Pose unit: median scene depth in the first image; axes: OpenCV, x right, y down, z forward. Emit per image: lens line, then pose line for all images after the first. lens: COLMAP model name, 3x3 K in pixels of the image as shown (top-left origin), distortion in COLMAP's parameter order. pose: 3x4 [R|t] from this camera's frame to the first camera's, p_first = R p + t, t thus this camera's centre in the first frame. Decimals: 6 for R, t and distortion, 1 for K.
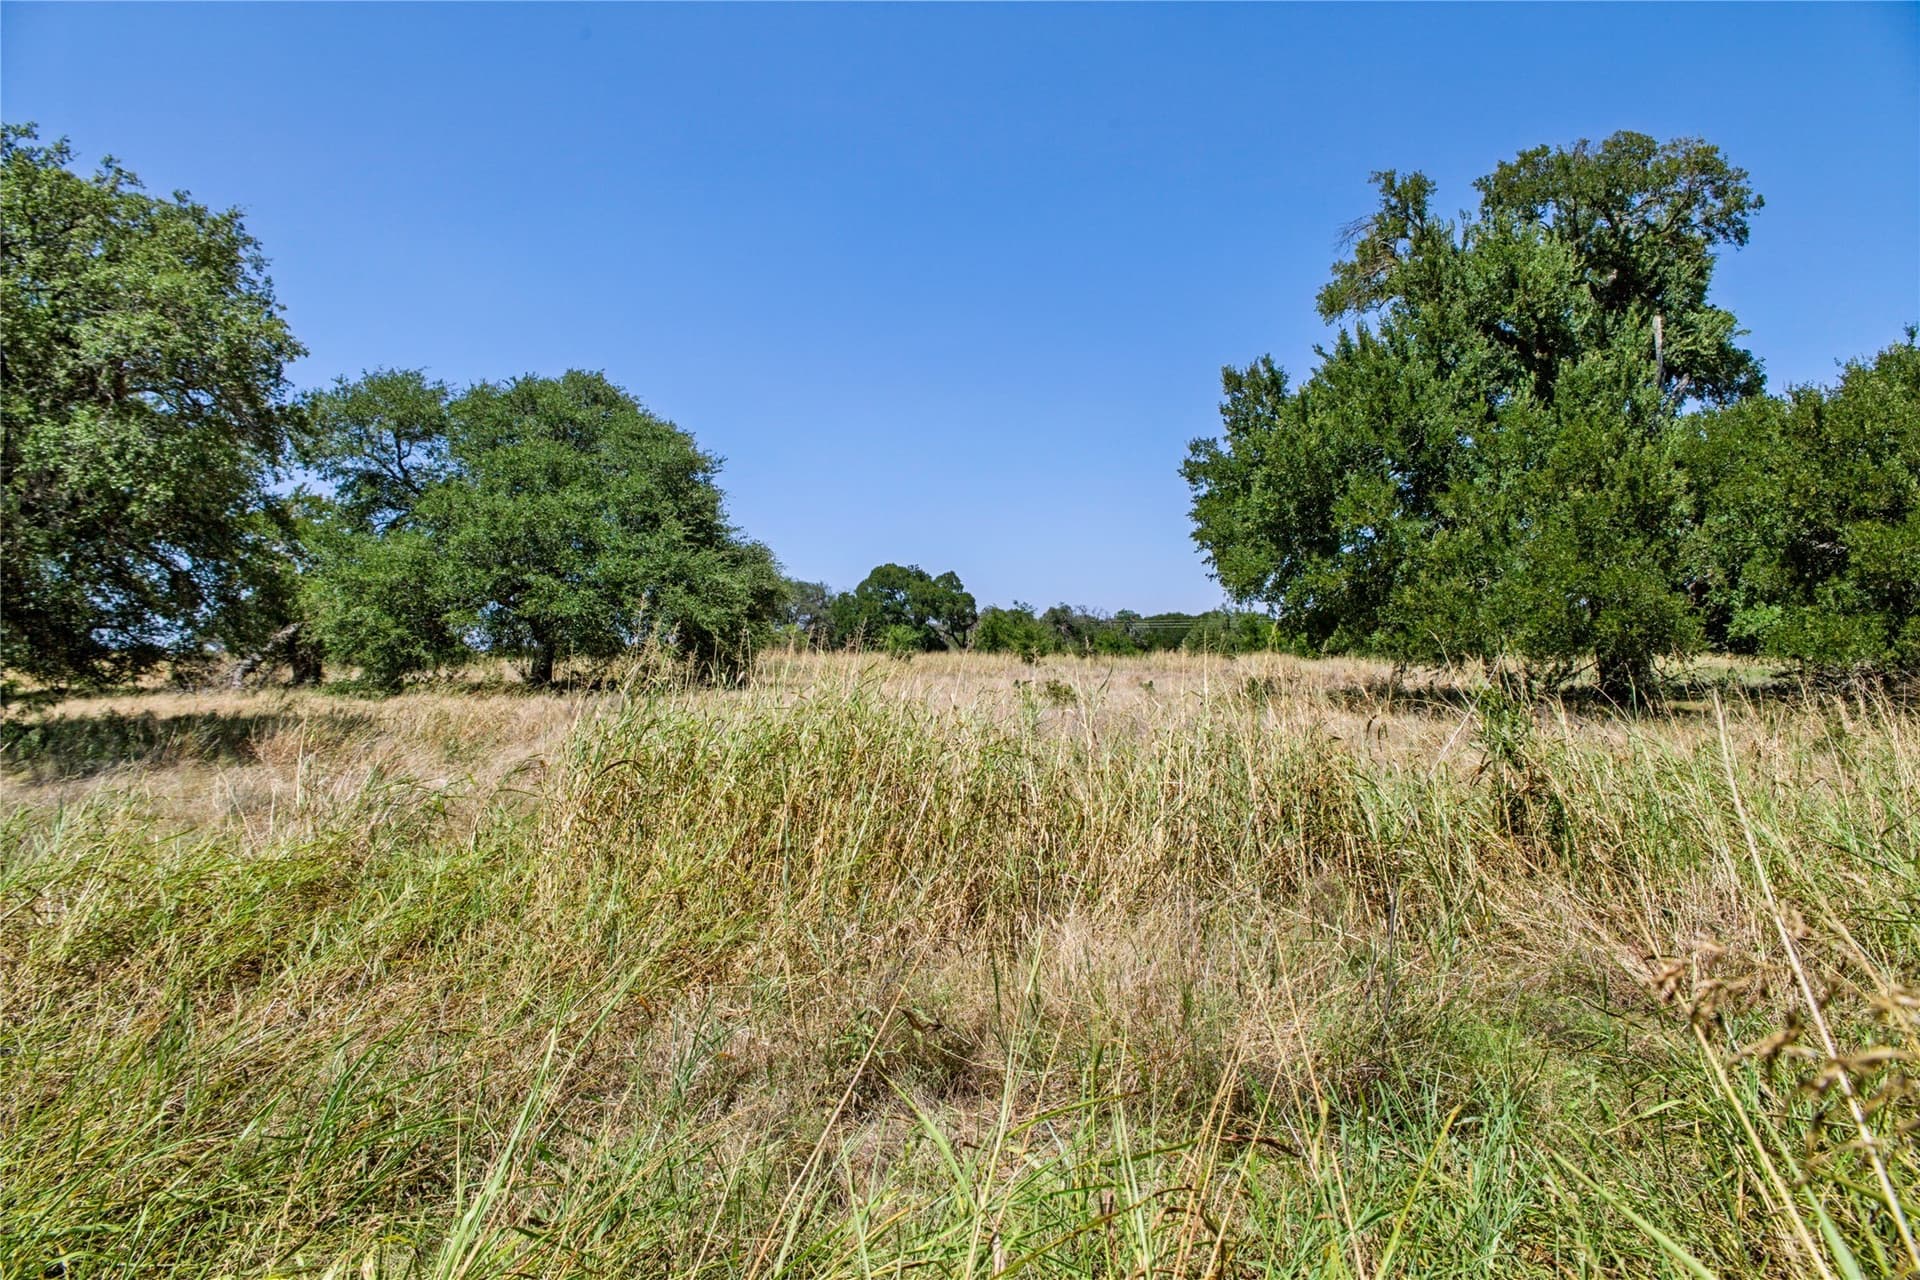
lens RADIAL K [[1340.6, 0, 960.3], [0, 1340.6, 610.9], [0, 0, 1]] dist [-0.001579, -0.002552]
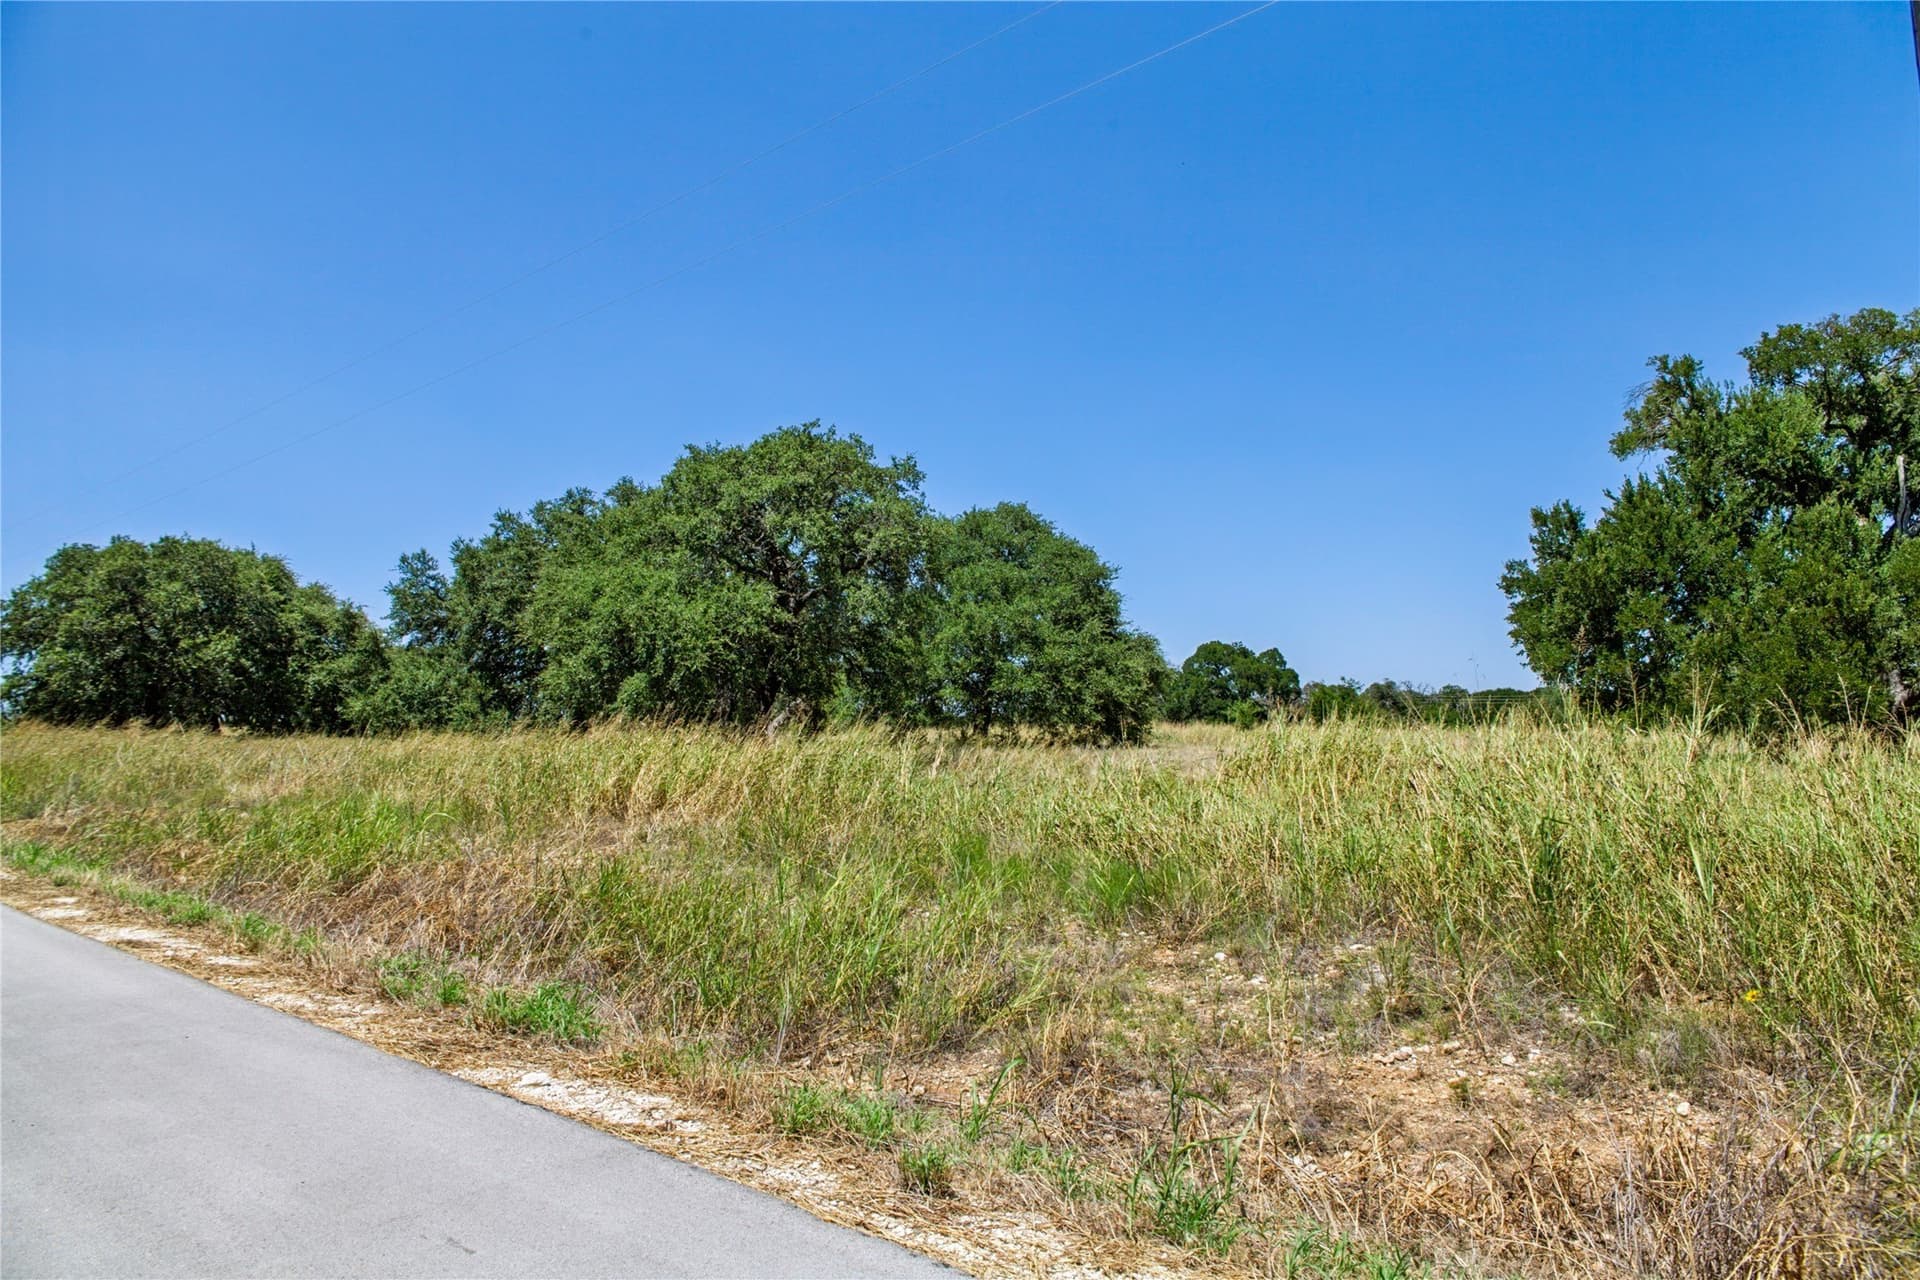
lens RADIAL K [[1340.6, 0, 960.3], [0, 1340.6, 610.9], [0, 0, 1]] dist [-0.001579, -0.002552]
pose [[0.974954, -0.010546, -0.222155, -0.059576], [-0.001605, 0.998516, -0.054444, -0.004832], [0.222400, 0.053437, 0.973490, -0.395603]]
